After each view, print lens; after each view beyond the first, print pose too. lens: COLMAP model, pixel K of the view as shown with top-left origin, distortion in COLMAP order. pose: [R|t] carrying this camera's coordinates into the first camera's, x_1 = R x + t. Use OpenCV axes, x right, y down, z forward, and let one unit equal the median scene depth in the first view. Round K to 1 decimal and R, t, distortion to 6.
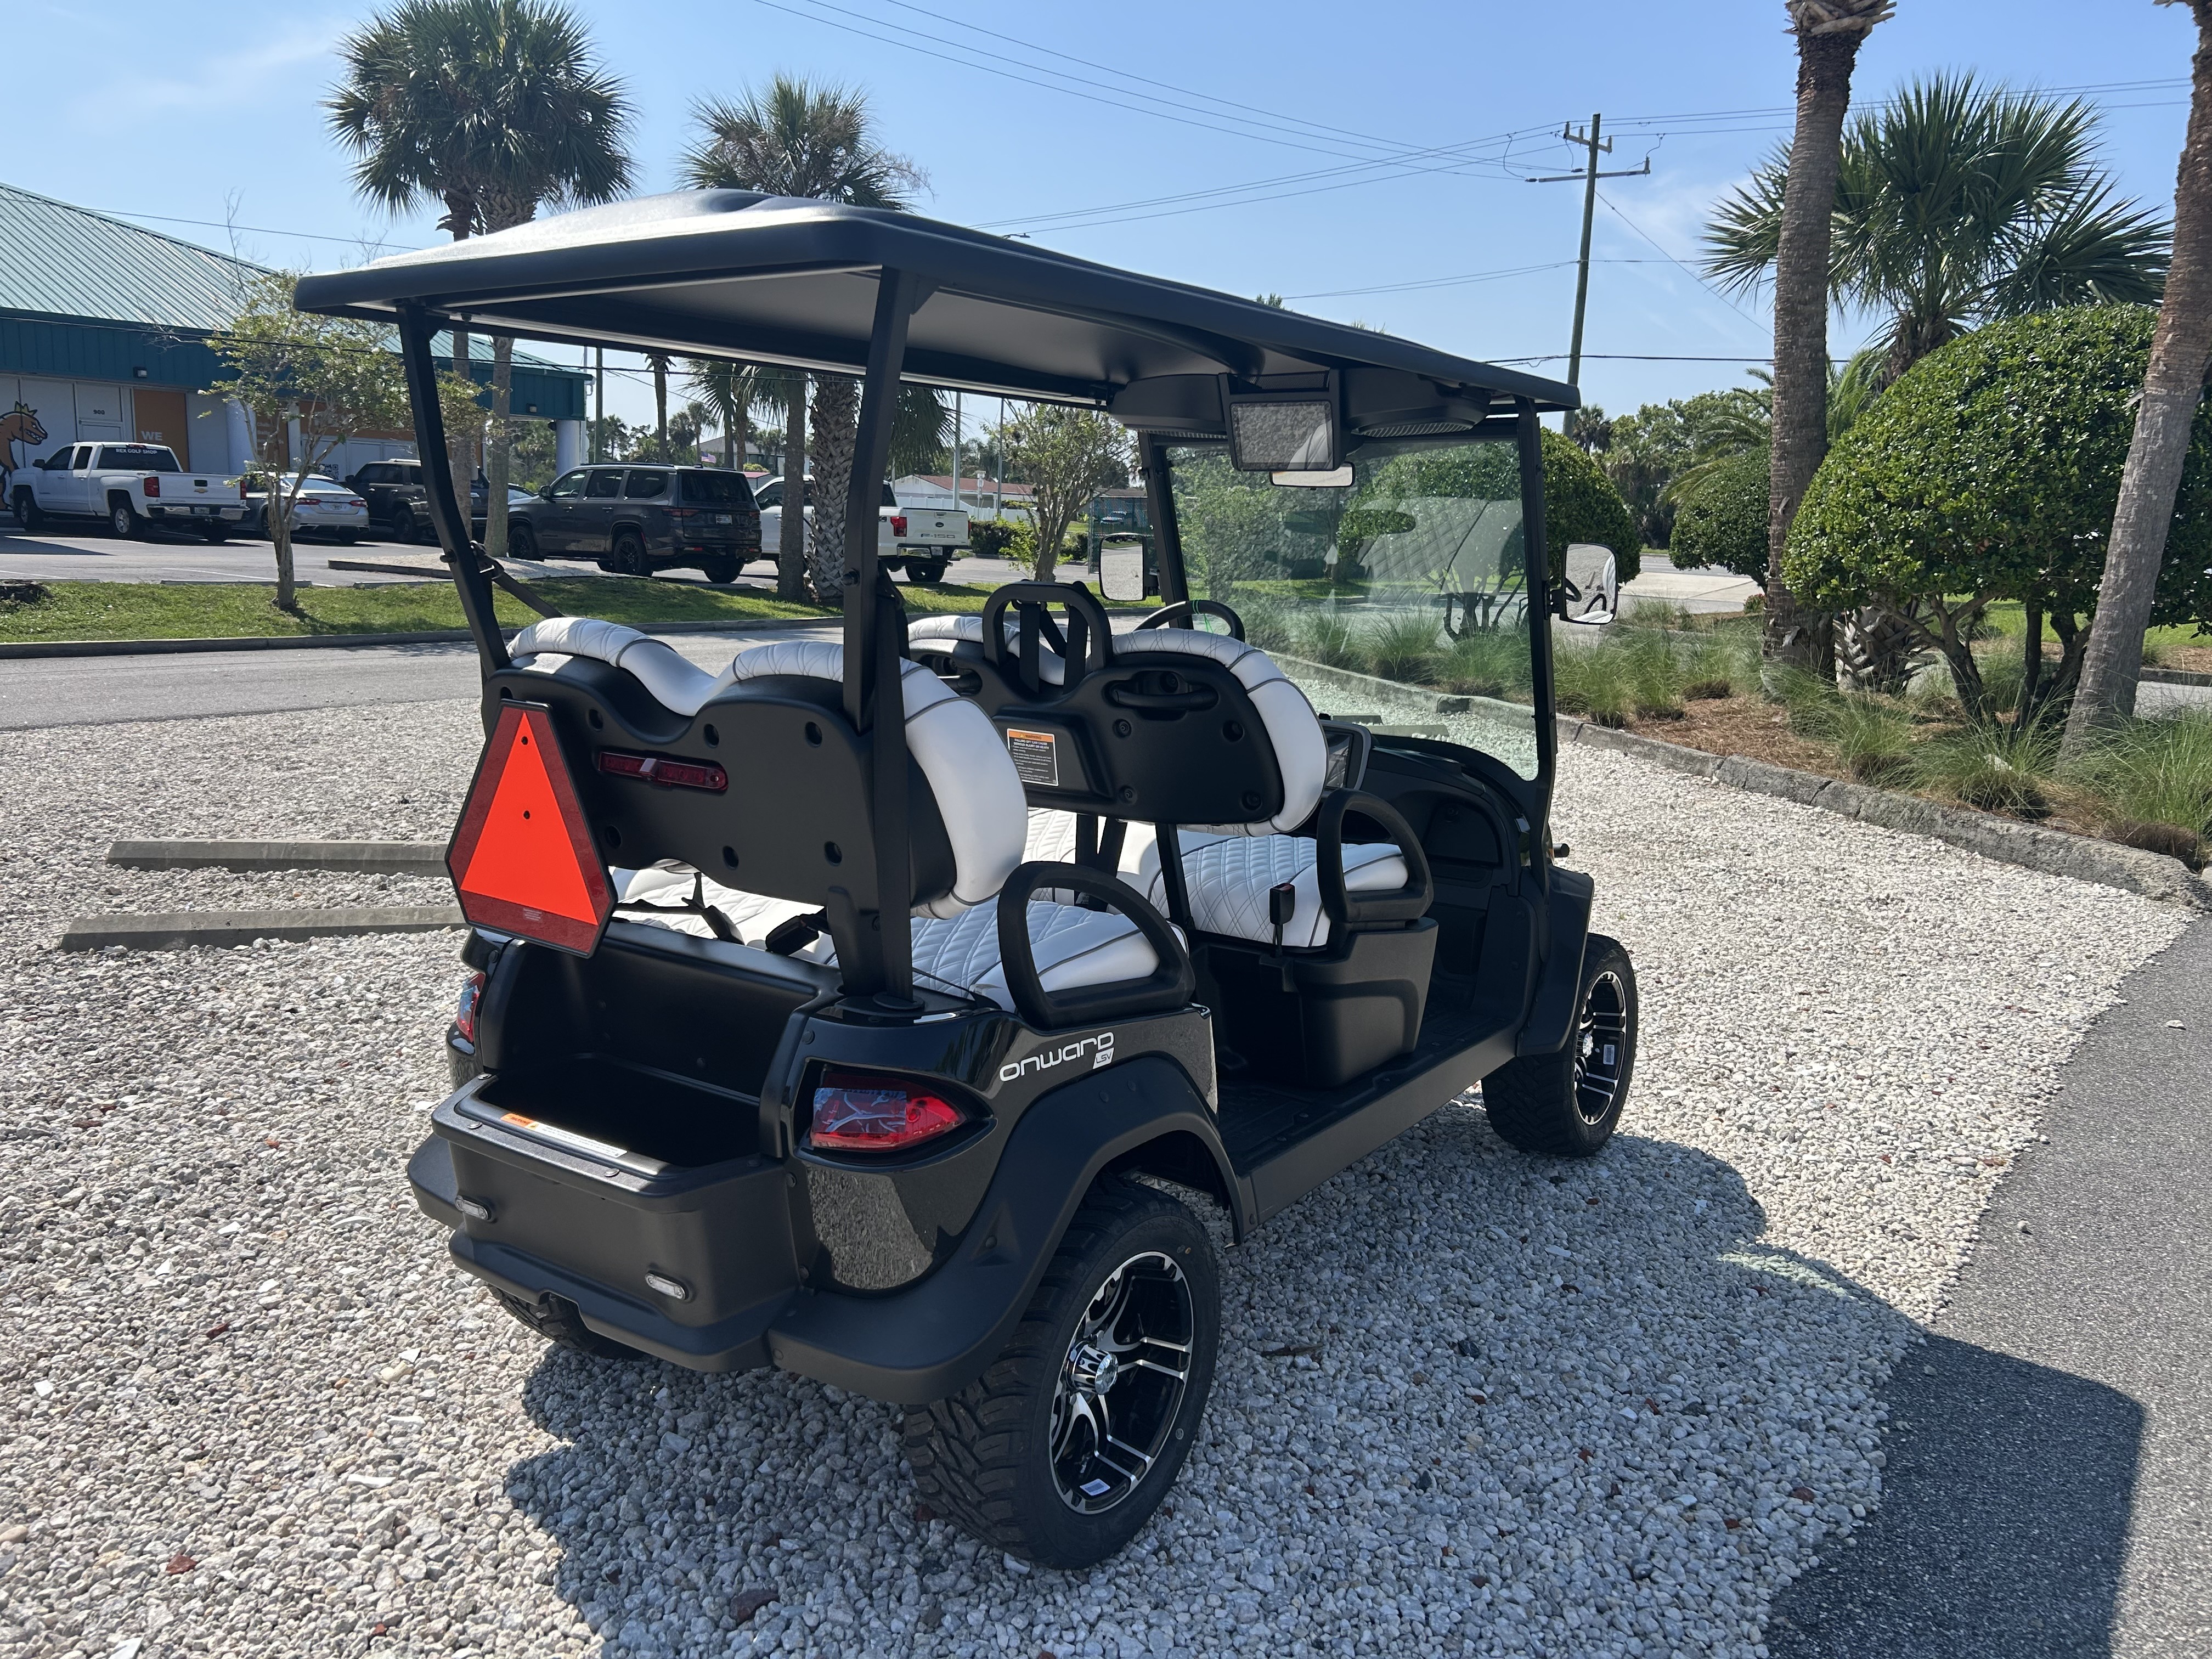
lens RADIAL K [[1663.9, 0, 1086.1], [0, 1663.9, 821.7], [0, 0, 1]] dist [0.039592, -0.045262]
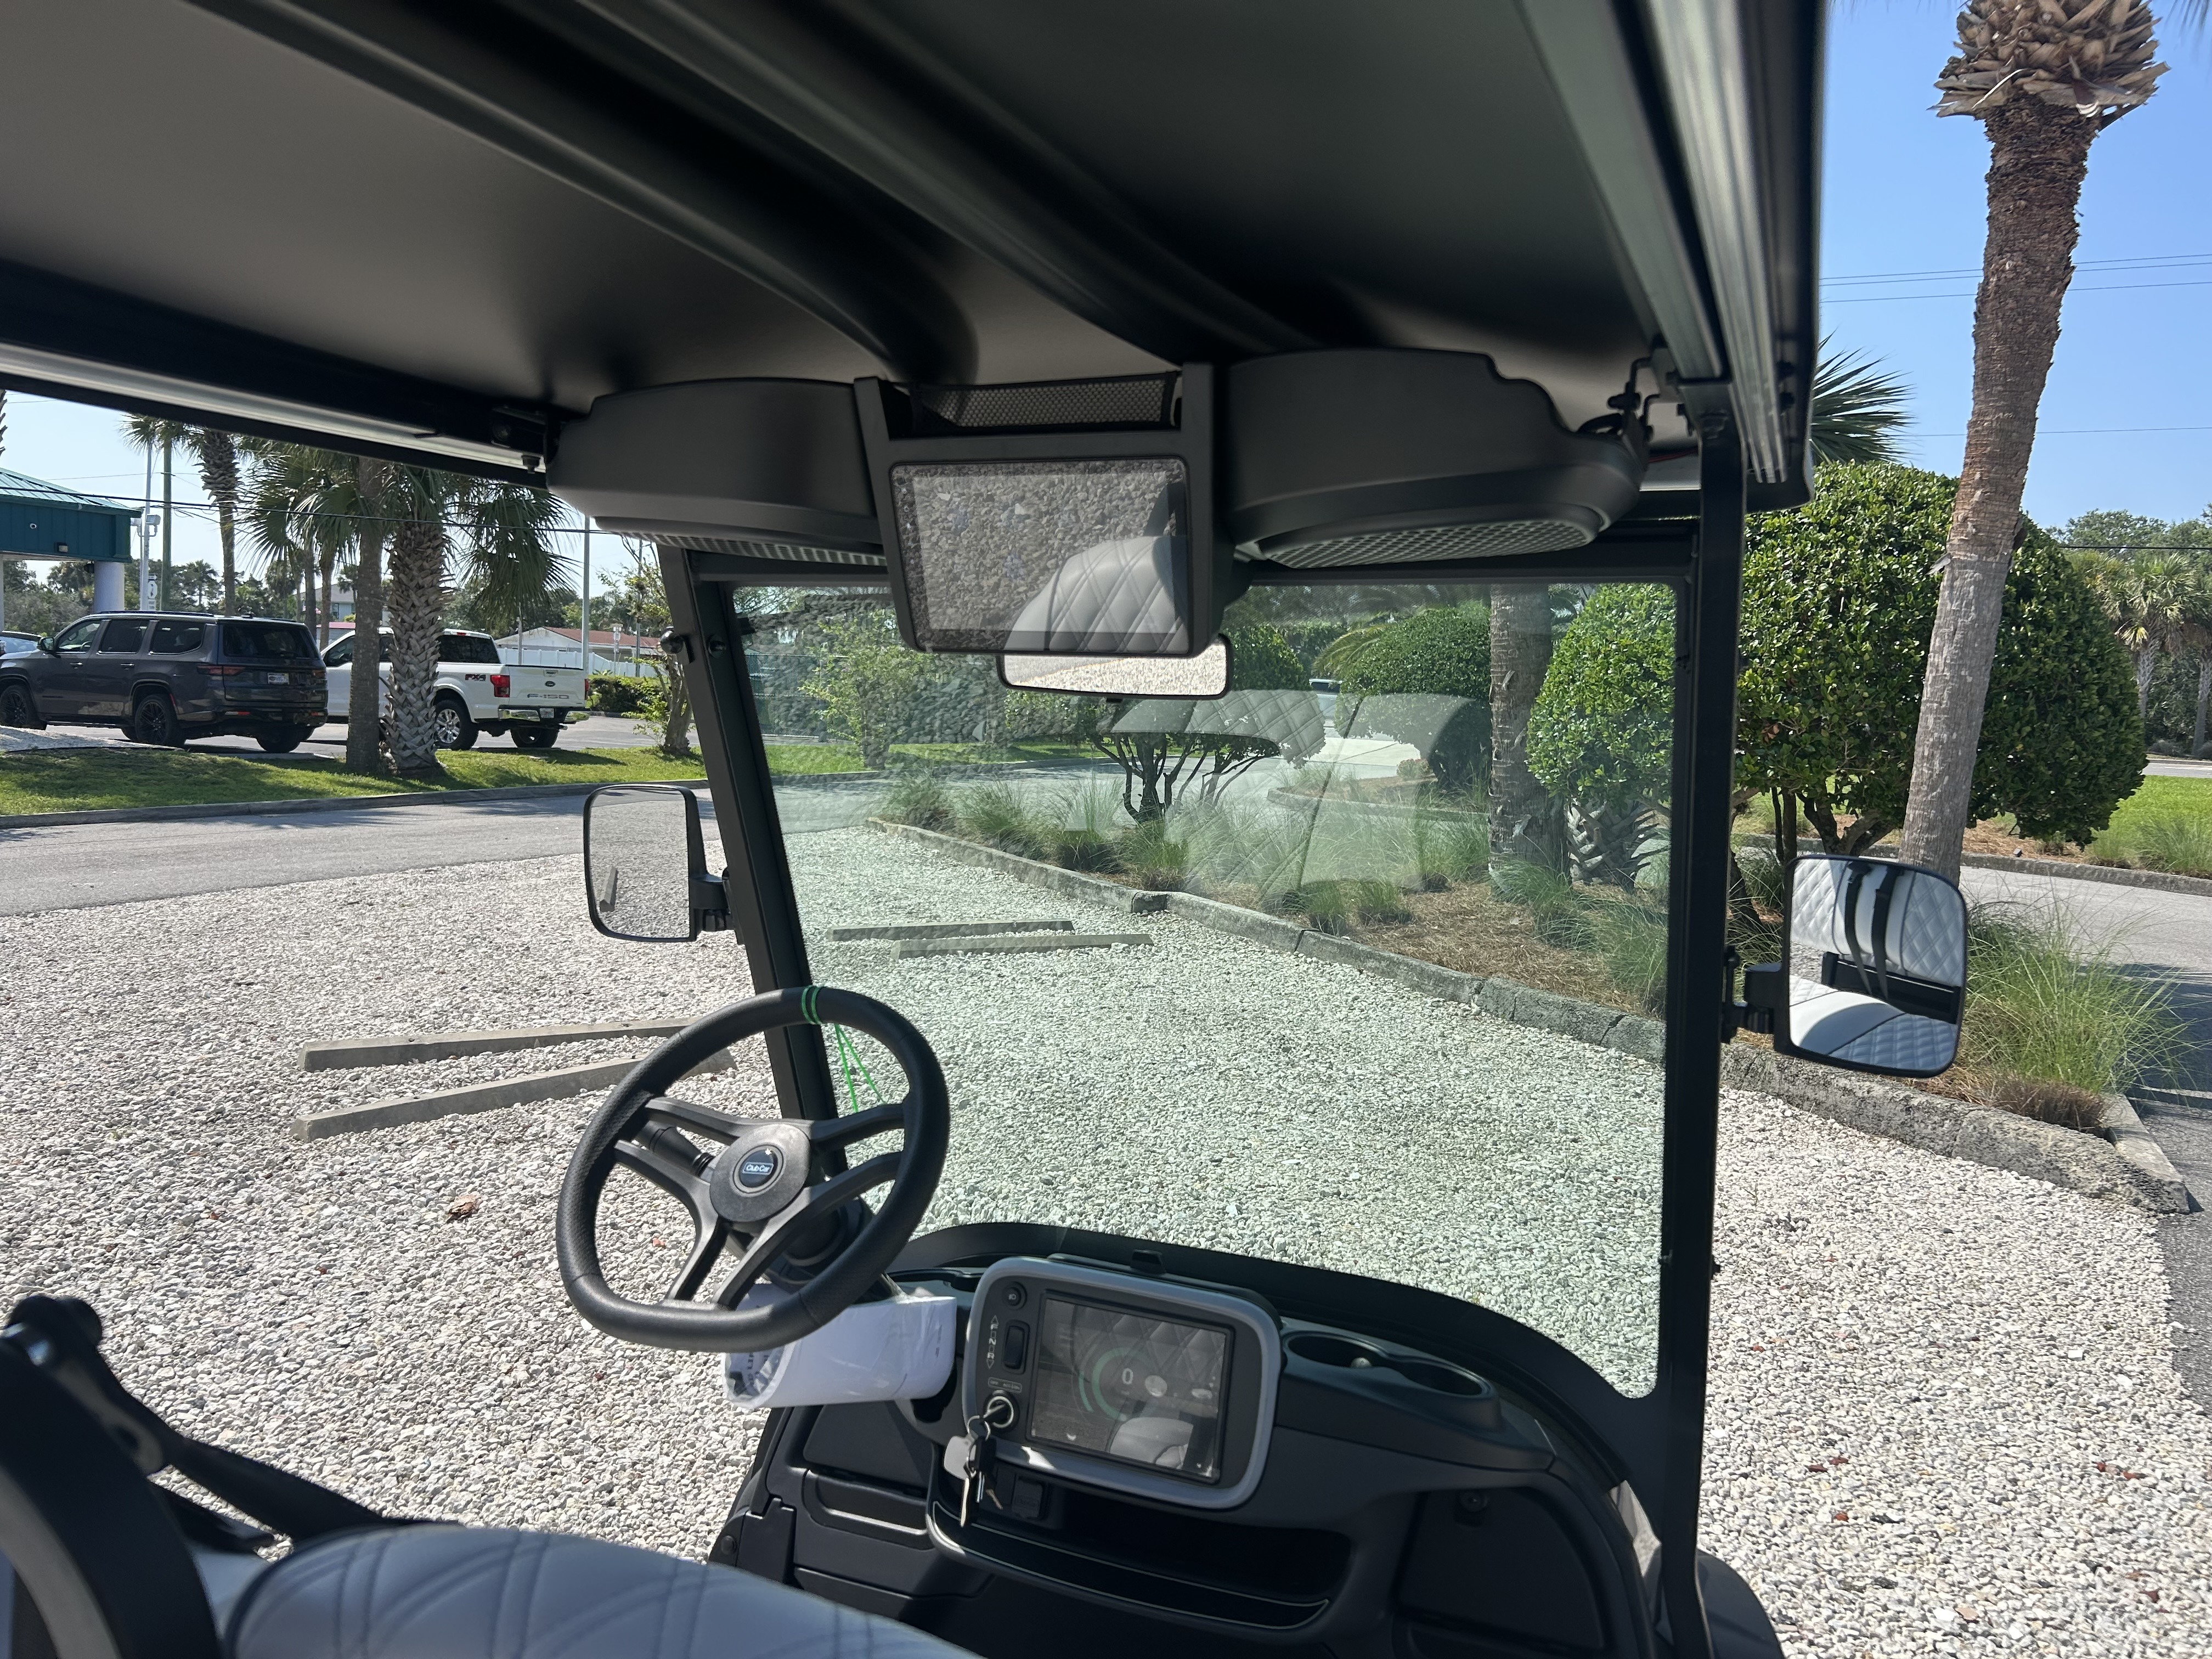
lens RADIAL K [[1663.9, 0, 1102.3], [0, 1663.9, 844.3], [0, 0, 1]] dist [0.039592, -0.045262]
pose [[0.976634, -0.014321, 0.214430, 0.016904], [0.031181, 0.996662, -0.075451, -0.045207], [-0.212633, 0.080375, 0.973821, 0.207331]]
